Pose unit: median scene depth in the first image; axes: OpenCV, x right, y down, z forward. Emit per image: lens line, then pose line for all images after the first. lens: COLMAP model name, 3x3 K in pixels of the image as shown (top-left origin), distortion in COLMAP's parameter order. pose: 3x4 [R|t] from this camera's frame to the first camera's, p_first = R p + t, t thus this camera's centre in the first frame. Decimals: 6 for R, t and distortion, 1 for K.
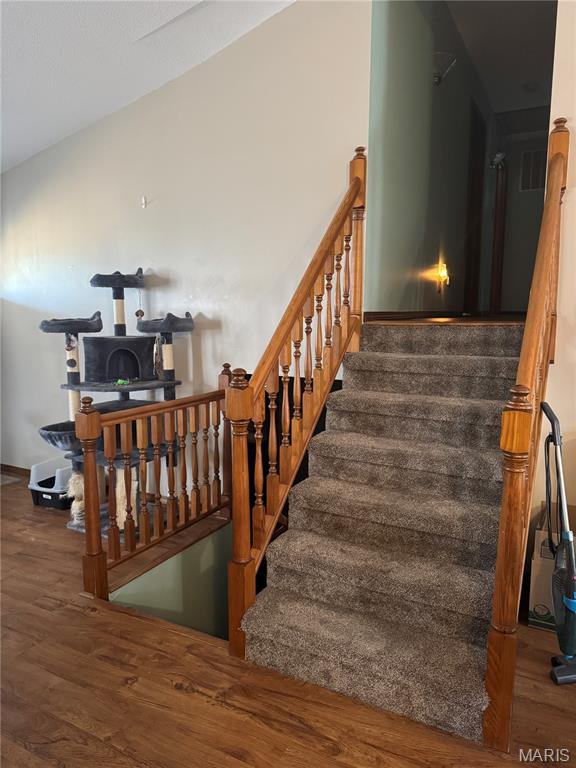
lens RADIAL K [[533.0, 0, 288.0], [0, 533.0, 384.0], [0, 0, 1]] dist [0.131248, -0.000721]
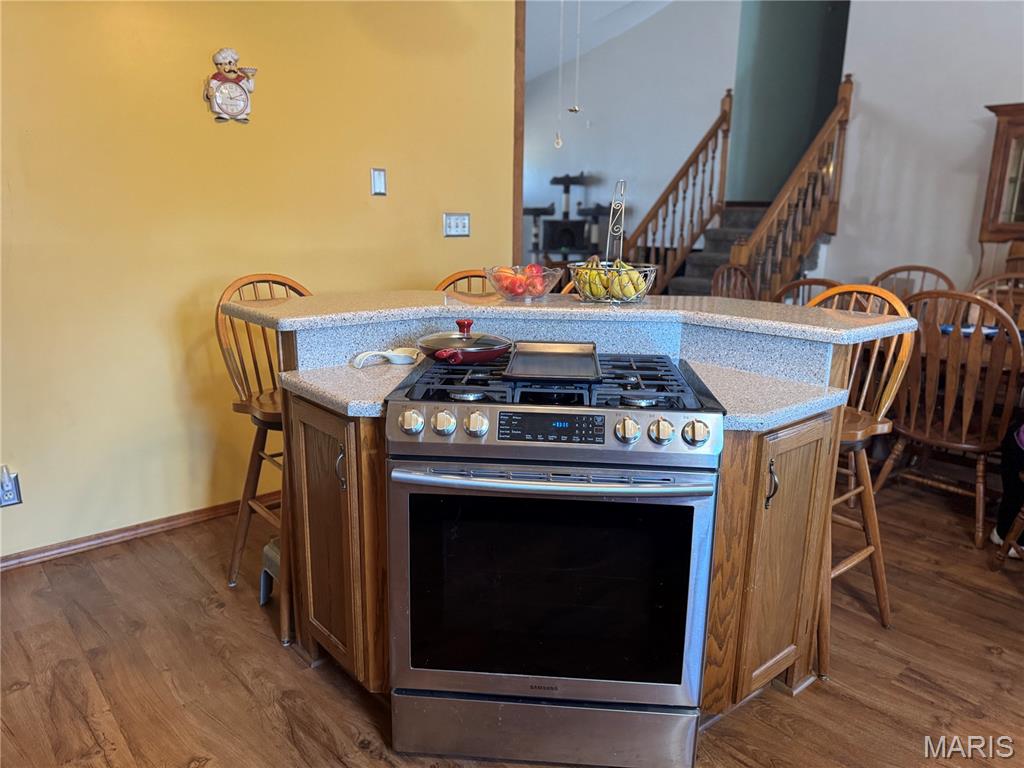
lens RADIAL K [[710.7, 0, 512.0], [0, 710.7, 384.0], [0, 0, 1]] dist [0.131248, -0.000721]
pose [[0.933418, 0.098693, -0.344950, 0.290109], [-0.063663, 0.991726, 0.111473, 0.158139], [0.353097, -0.082090, 0.931978, -0.971973]]
